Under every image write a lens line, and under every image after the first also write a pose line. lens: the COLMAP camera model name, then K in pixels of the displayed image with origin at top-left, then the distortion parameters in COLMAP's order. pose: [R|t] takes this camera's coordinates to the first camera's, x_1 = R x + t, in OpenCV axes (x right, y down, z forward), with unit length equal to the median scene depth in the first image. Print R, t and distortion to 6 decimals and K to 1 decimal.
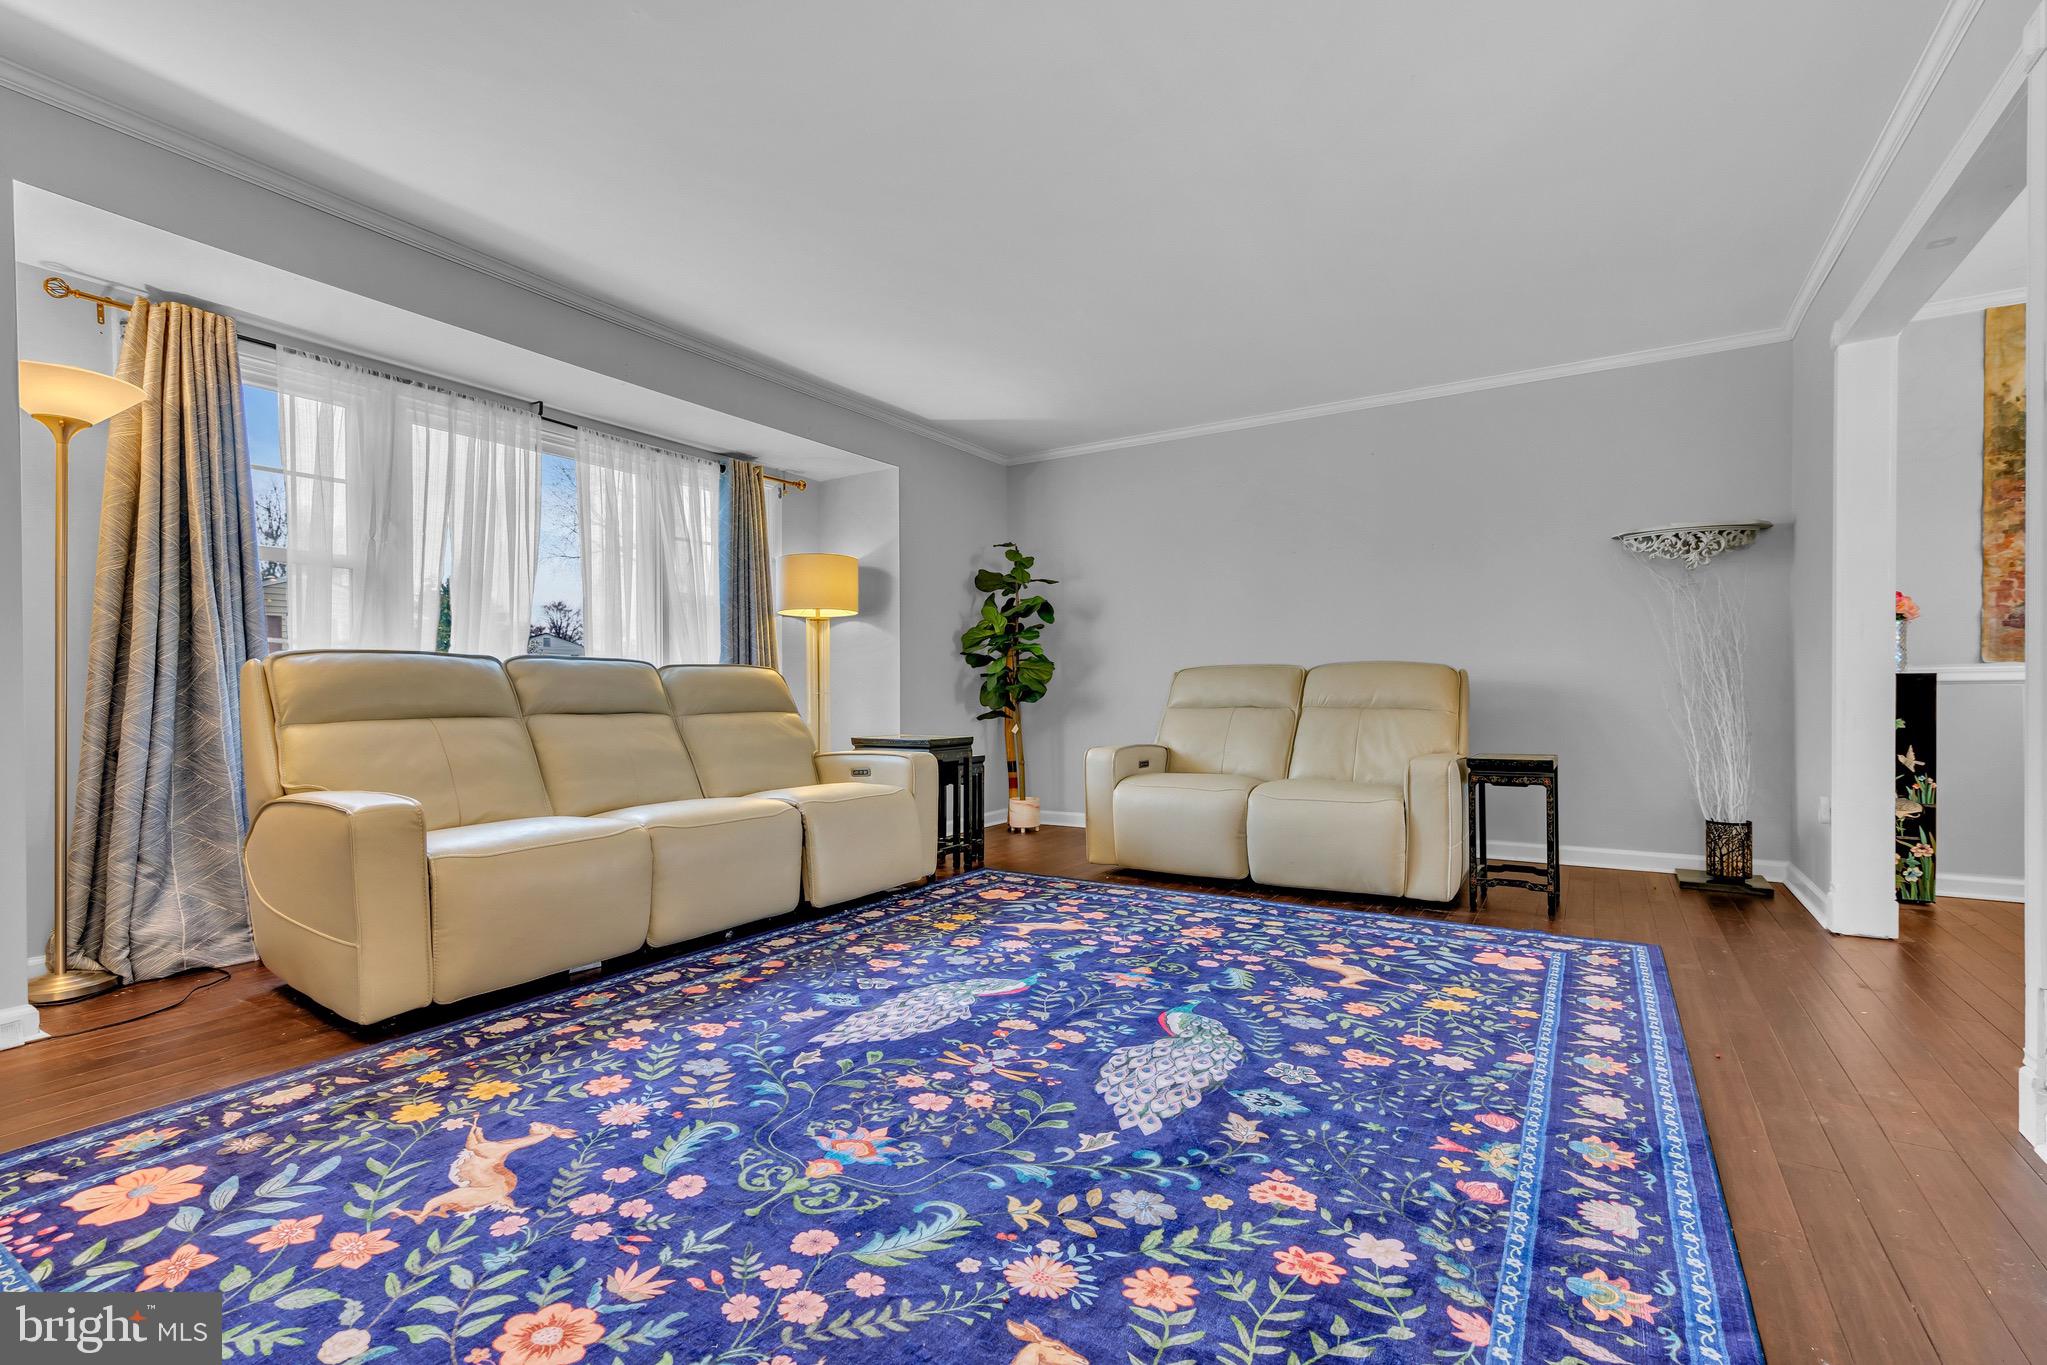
lens RADIAL K [[926.1, 0, 1029.5], [0, 926.1, 672.8], [0, 0, 1]] dist [0.001542, 0.000040]
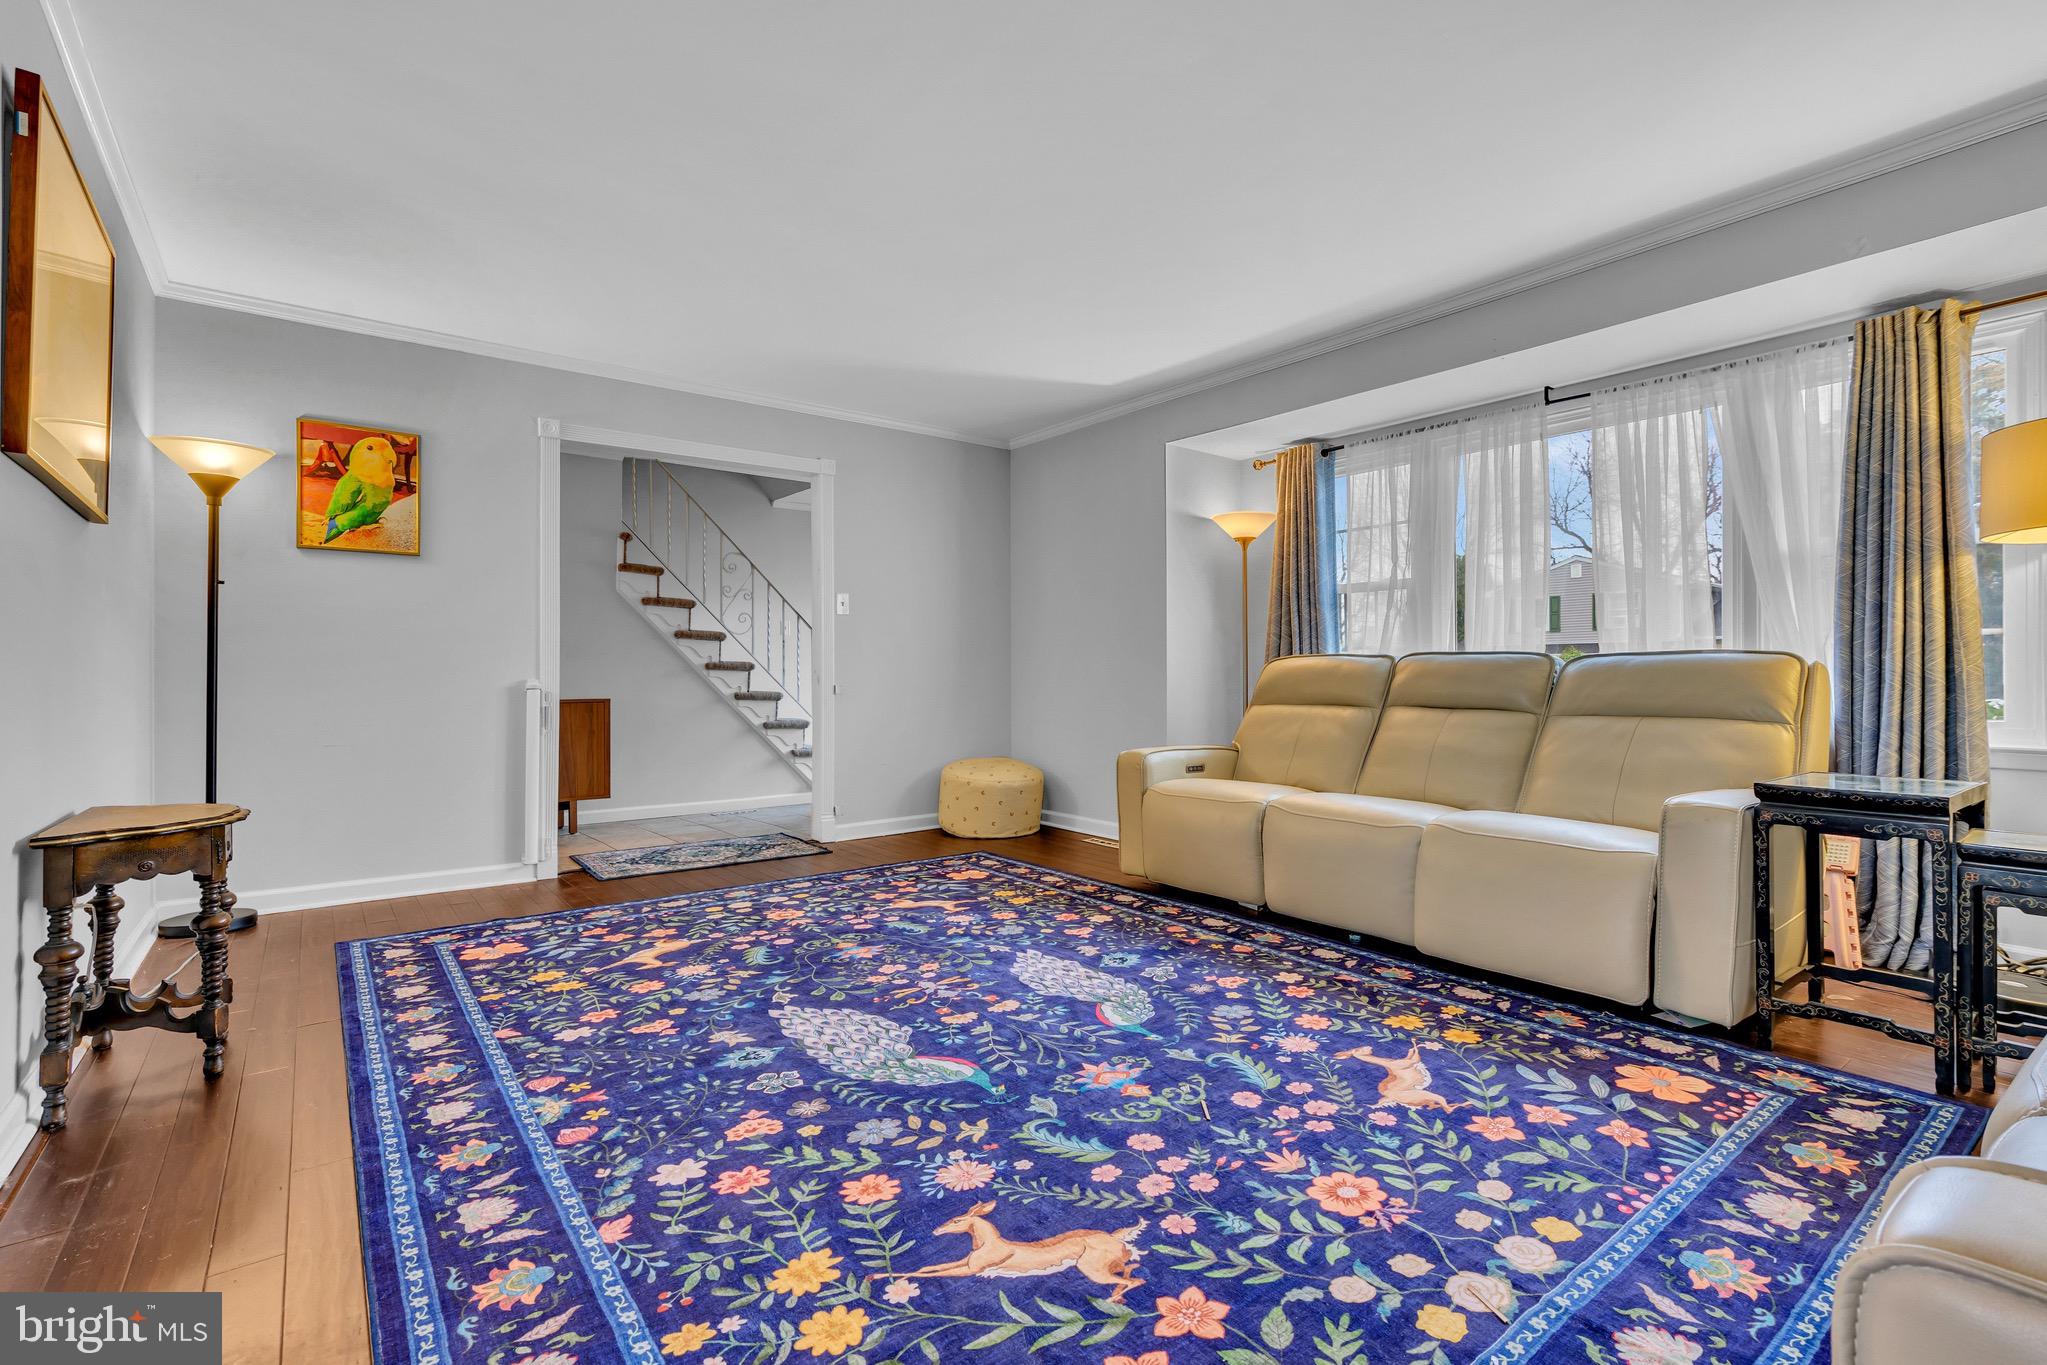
lens RADIAL K [[926.1, 0, 1029.8], [0, 926.1, 691.5], [0, 0, 1]] dist [0.001542, 0.000040]
pose [[-0.353599, 0.019517, -0.935194, 0.969646], [0.023586, 0.999650, 0.011944, 0.002118], [0.935100, -0.017834, -0.353936, 1.402340]]
